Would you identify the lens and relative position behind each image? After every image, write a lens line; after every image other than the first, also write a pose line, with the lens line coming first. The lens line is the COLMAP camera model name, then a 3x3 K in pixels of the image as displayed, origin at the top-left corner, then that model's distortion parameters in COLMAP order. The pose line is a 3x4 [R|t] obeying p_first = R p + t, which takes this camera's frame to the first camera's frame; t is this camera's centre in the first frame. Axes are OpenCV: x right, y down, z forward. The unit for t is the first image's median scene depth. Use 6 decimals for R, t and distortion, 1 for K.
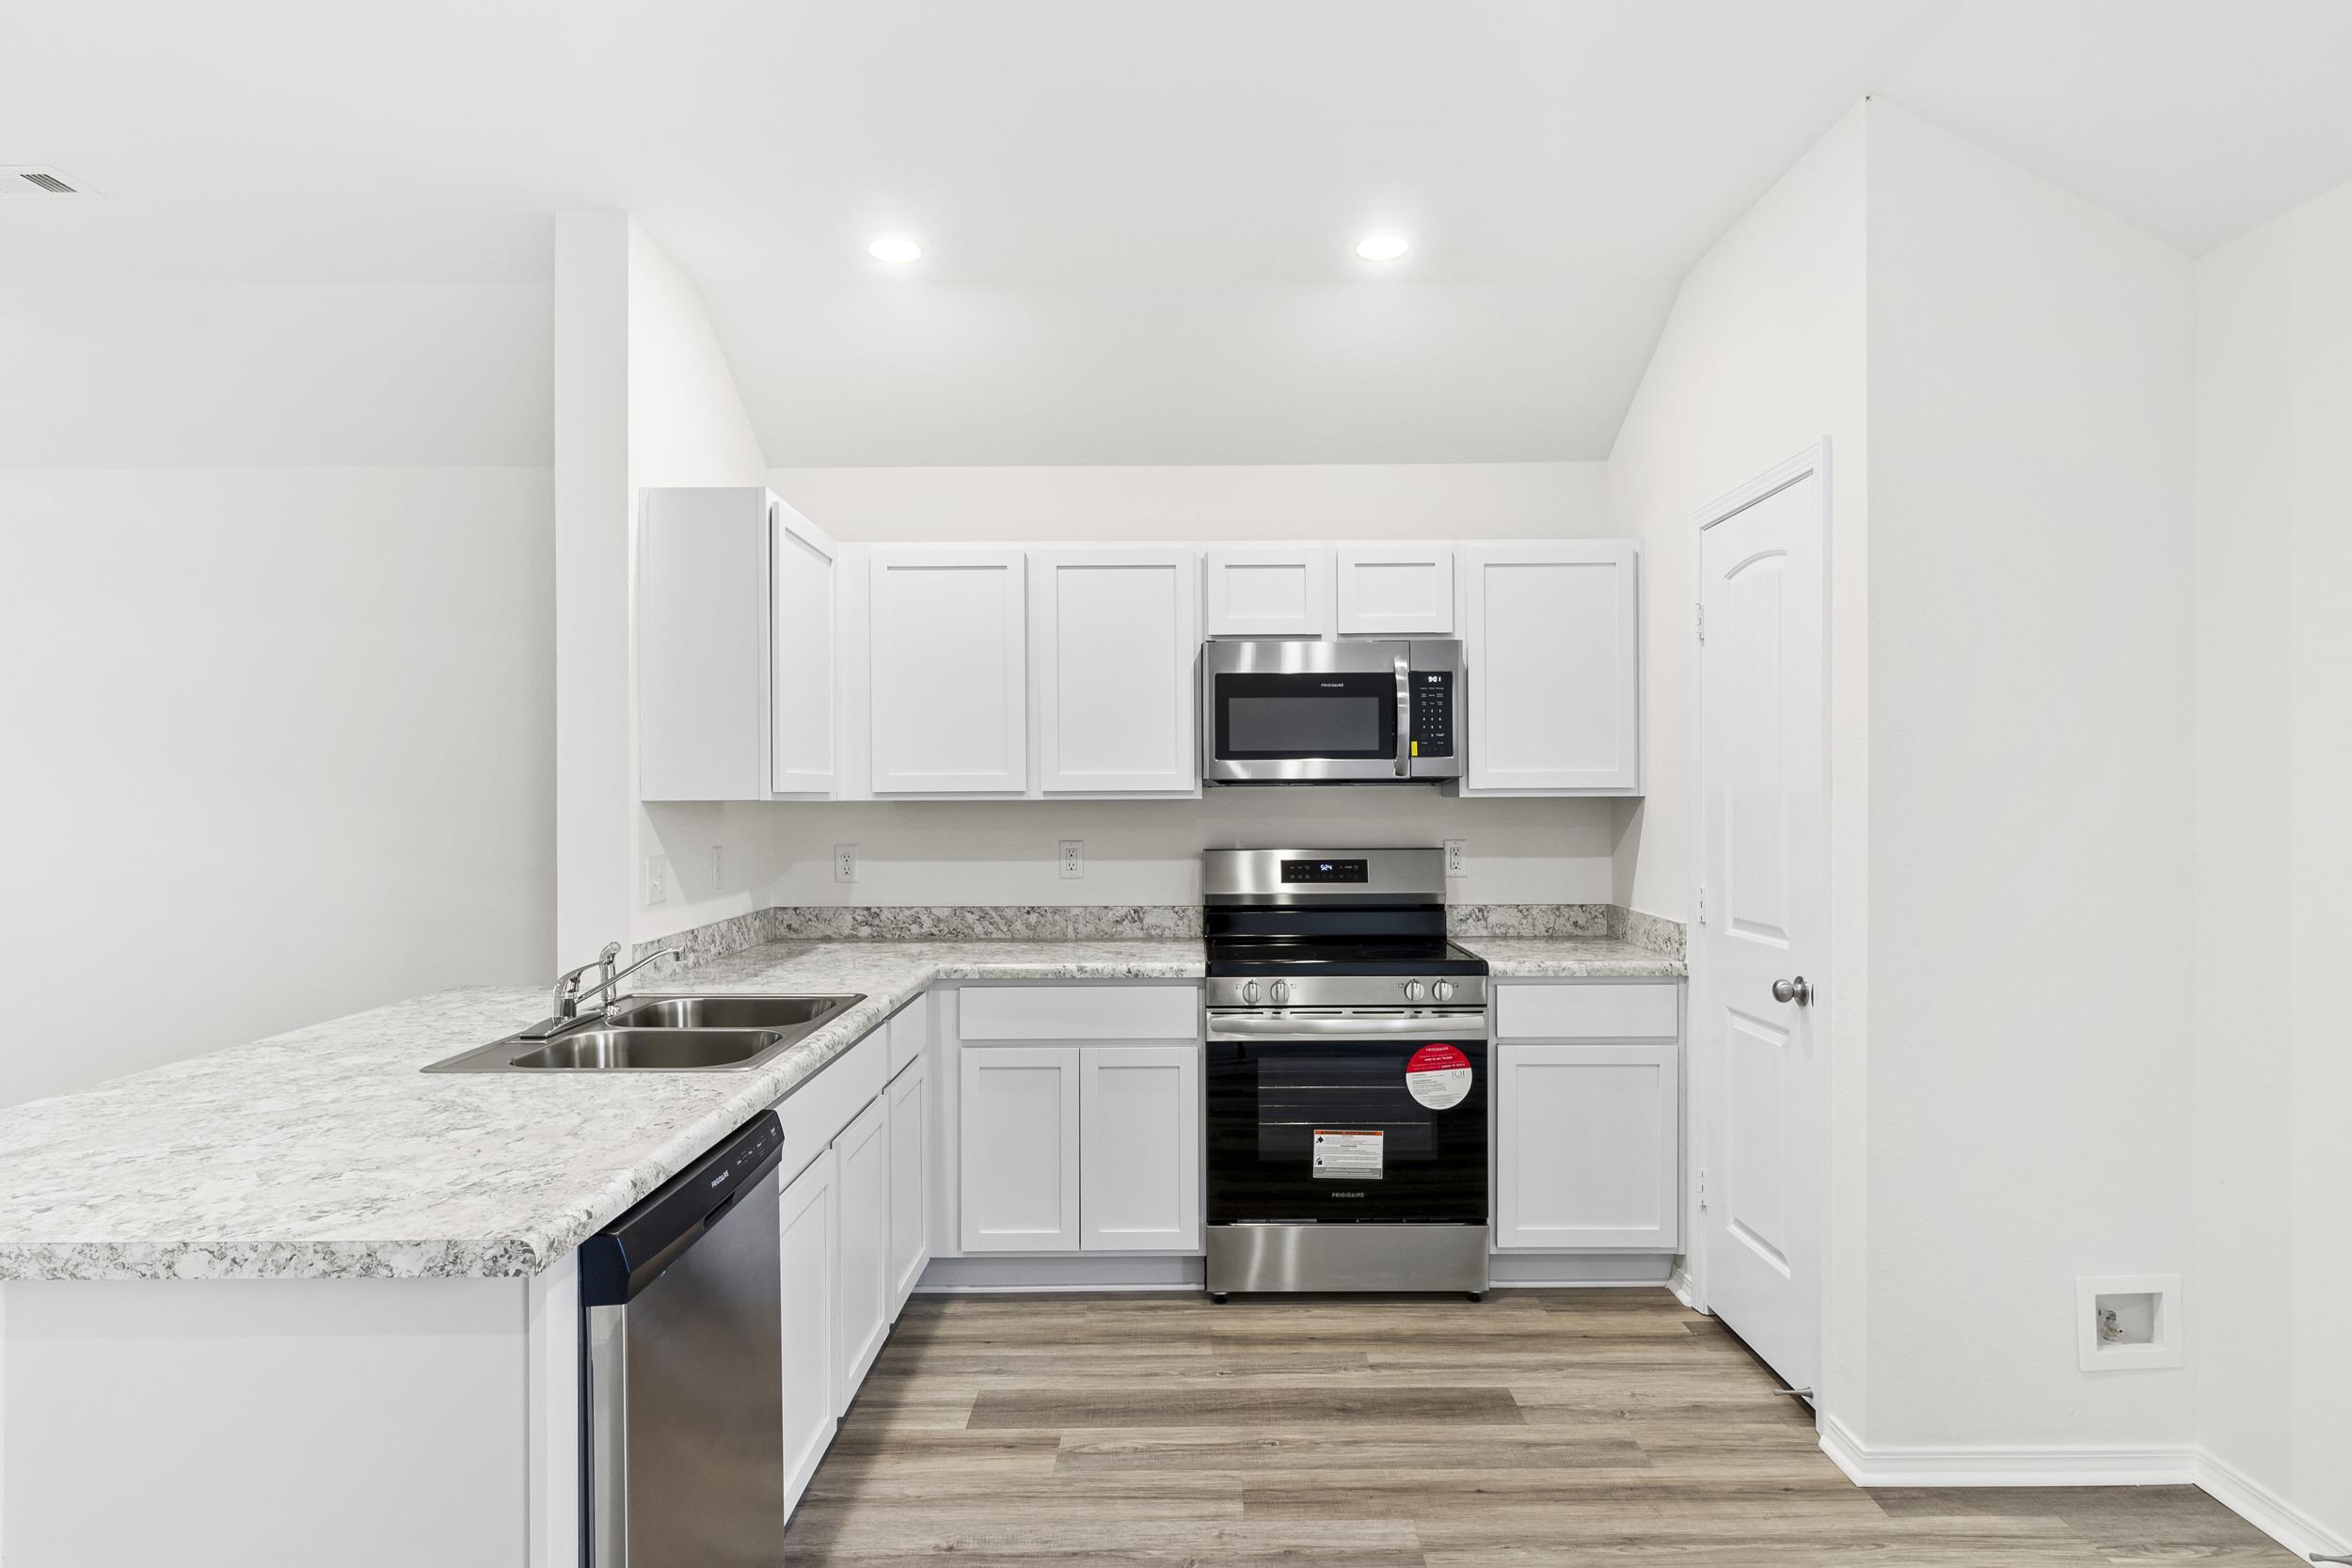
lens RADIAL K [[1311.0, 0, 1196.3], [0, 1311.0, 797.4], [0, 0, 1]] dist [0.001138, 0.003167]
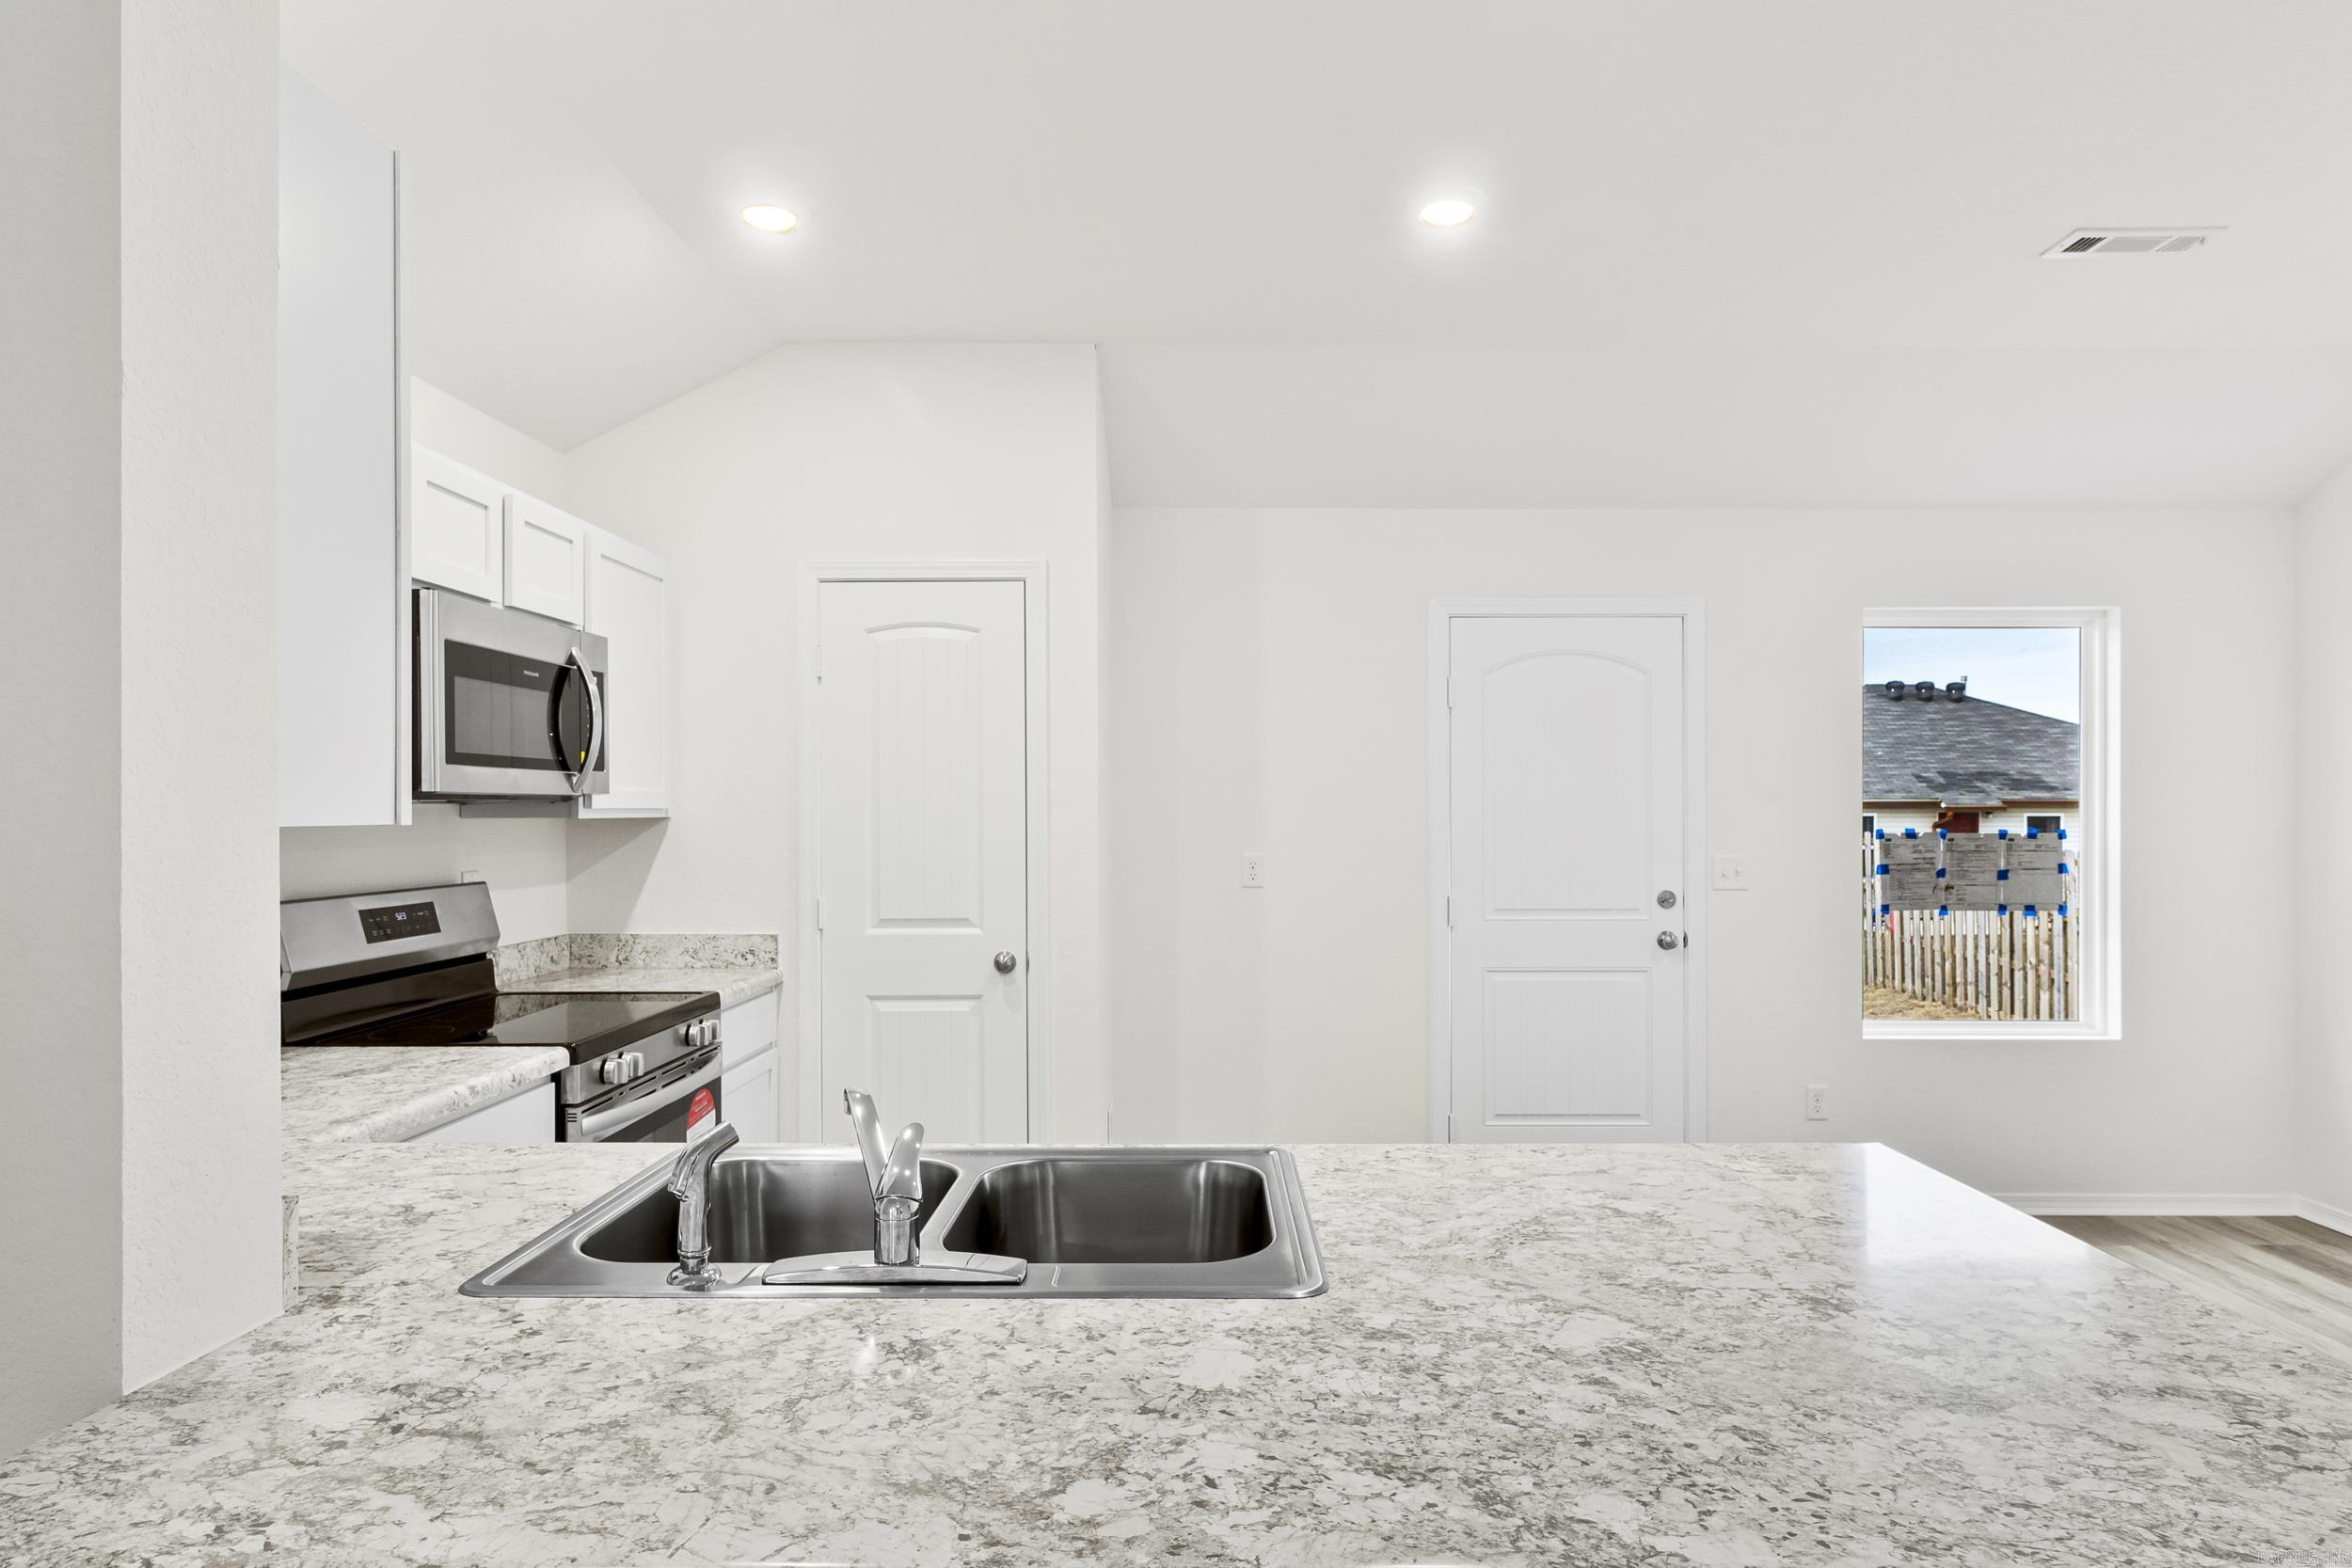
lens RADIAL K [[1313.6, 0, 1198.9], [0, 1313.6, 806.9], [0, 0, 1]] dist [0.001819, 0.000294]
pose [[0.009942, 0.007444, 0.999923, -0.717604], [0.001045, 0.999972, -0.007455, -0.000879], [-0.999950, 0.001119, 0.009934, 0.641473]]
